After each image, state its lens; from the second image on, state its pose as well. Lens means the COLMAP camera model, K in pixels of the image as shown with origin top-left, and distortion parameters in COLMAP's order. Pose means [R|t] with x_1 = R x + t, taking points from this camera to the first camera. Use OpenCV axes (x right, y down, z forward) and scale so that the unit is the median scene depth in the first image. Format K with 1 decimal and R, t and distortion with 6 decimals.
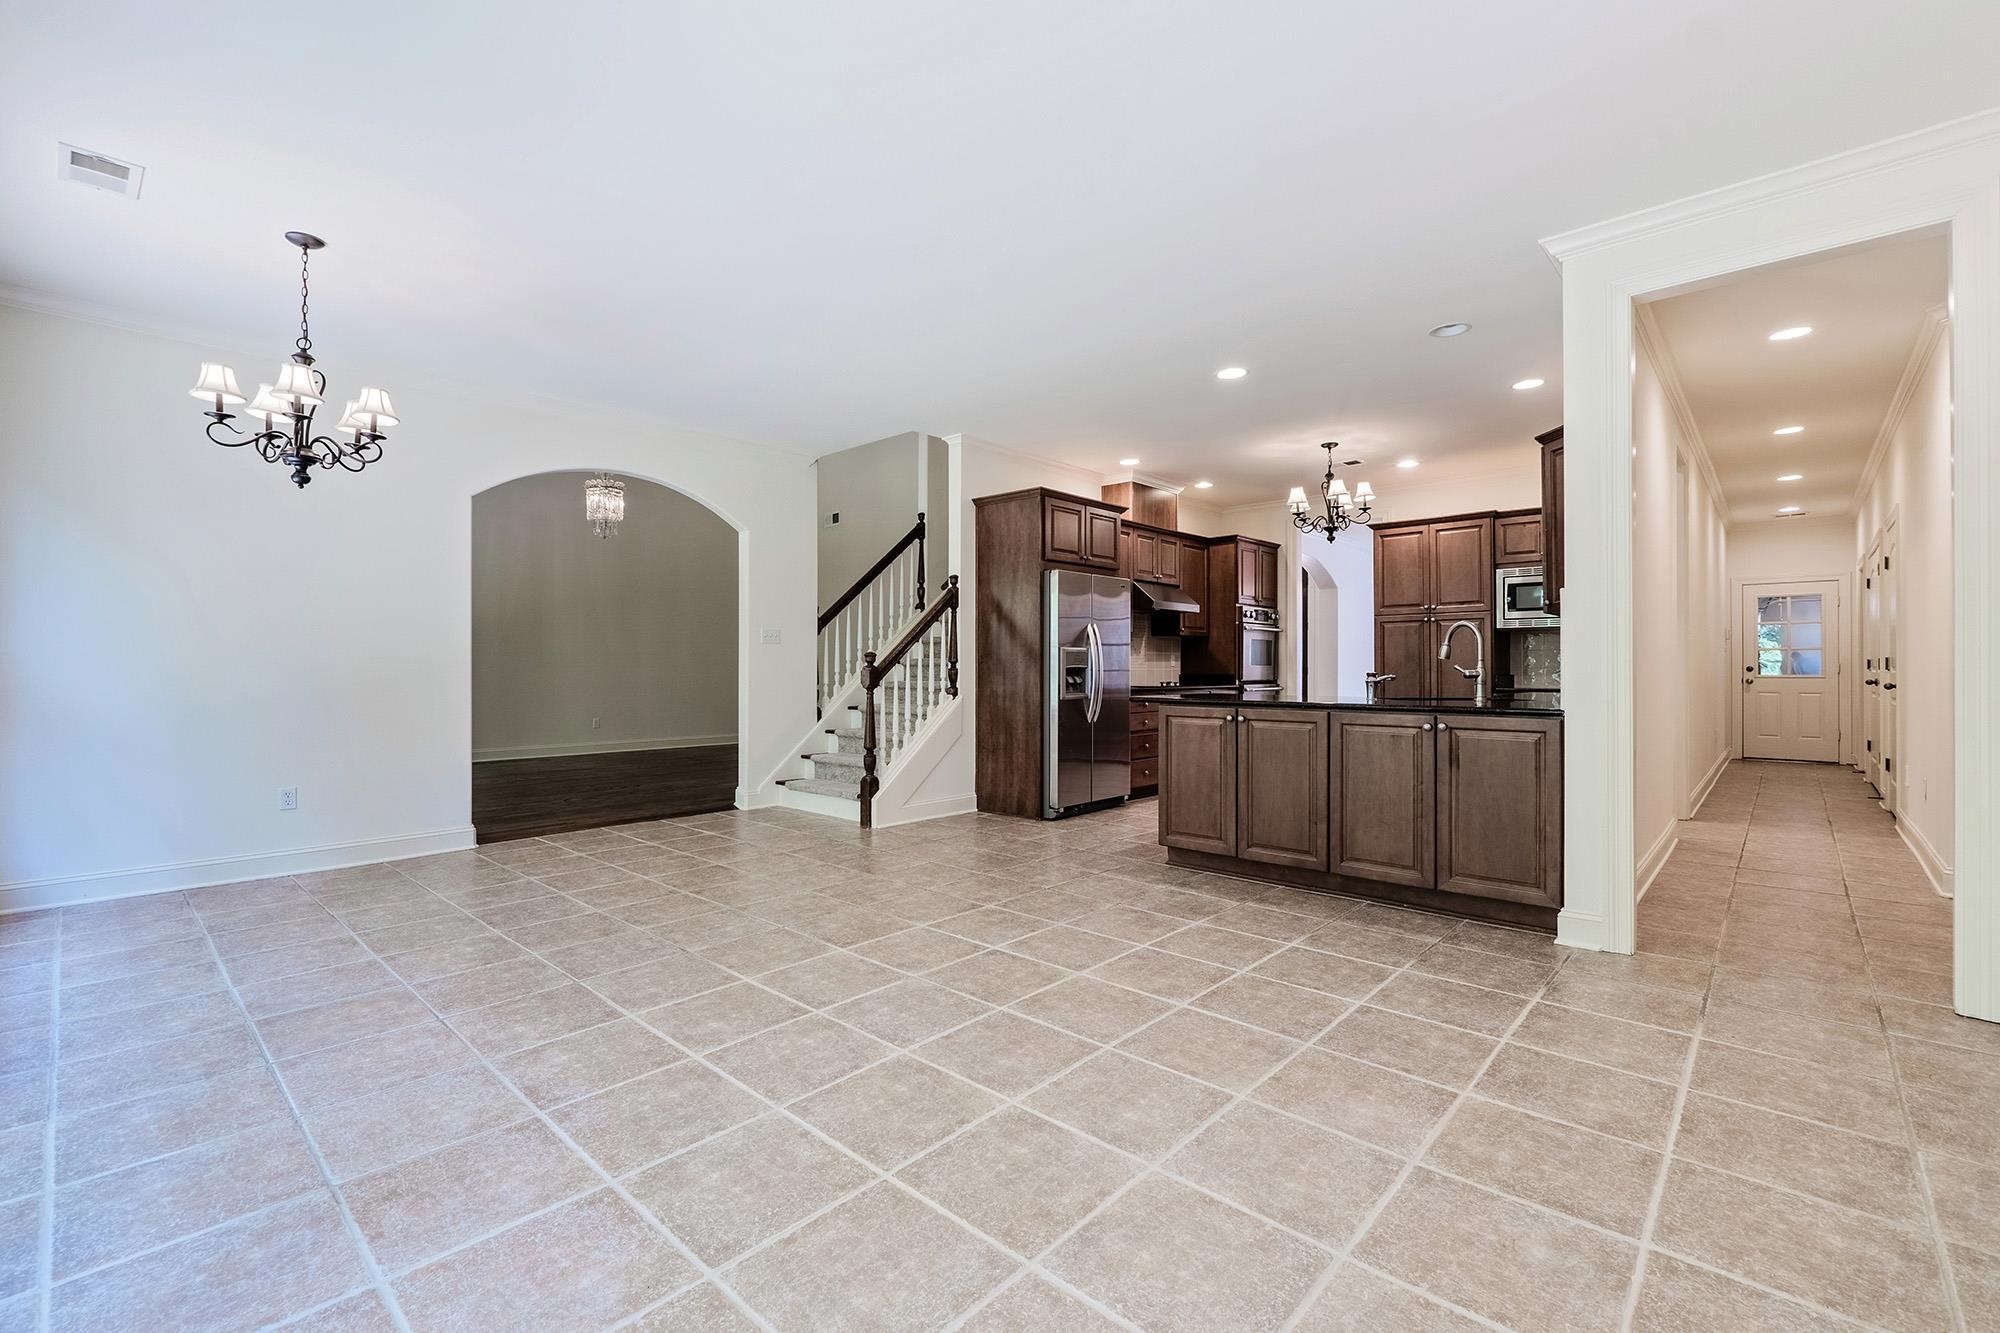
lens RADIAL K [[855.7, 0, 987.9], [0, 855.7, 674.1], [0, 0, 1]] dist [0.001618, -0.000394]
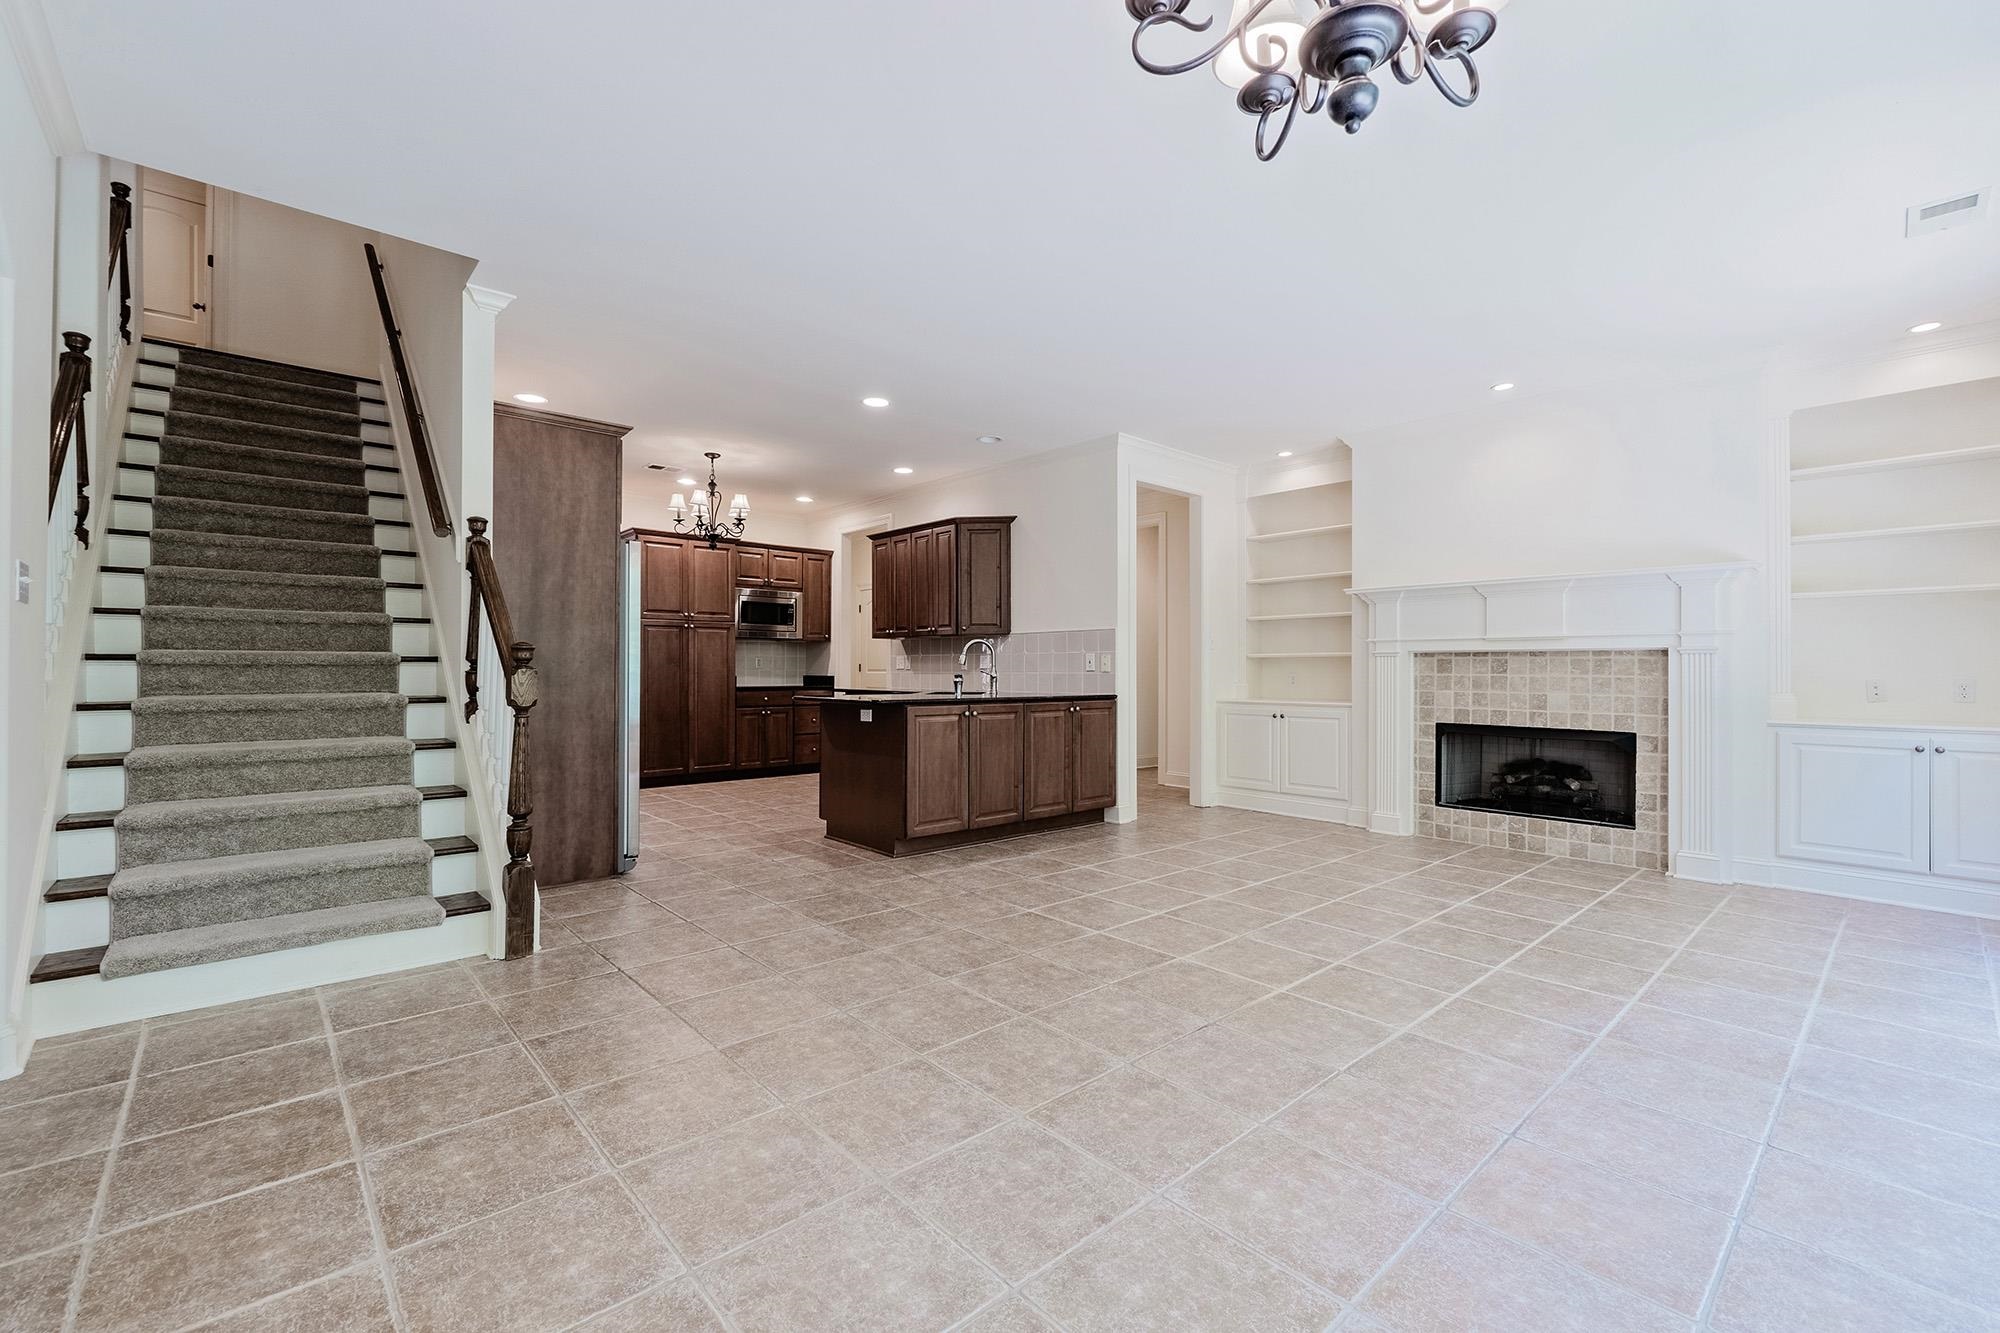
lens RADIAL K [[855.7, 0, 980.9], [0, 855.7, 667.9], [0, 0, 1]] dist [0.001618, -0.000394]
pose [[0.087088, 0.003252, 0.996195, -1.037528], [0.002284, 0.999991, -0.003464, -0.009079], [-0.996198, 0.002577, 0.087080, 1.008311]]
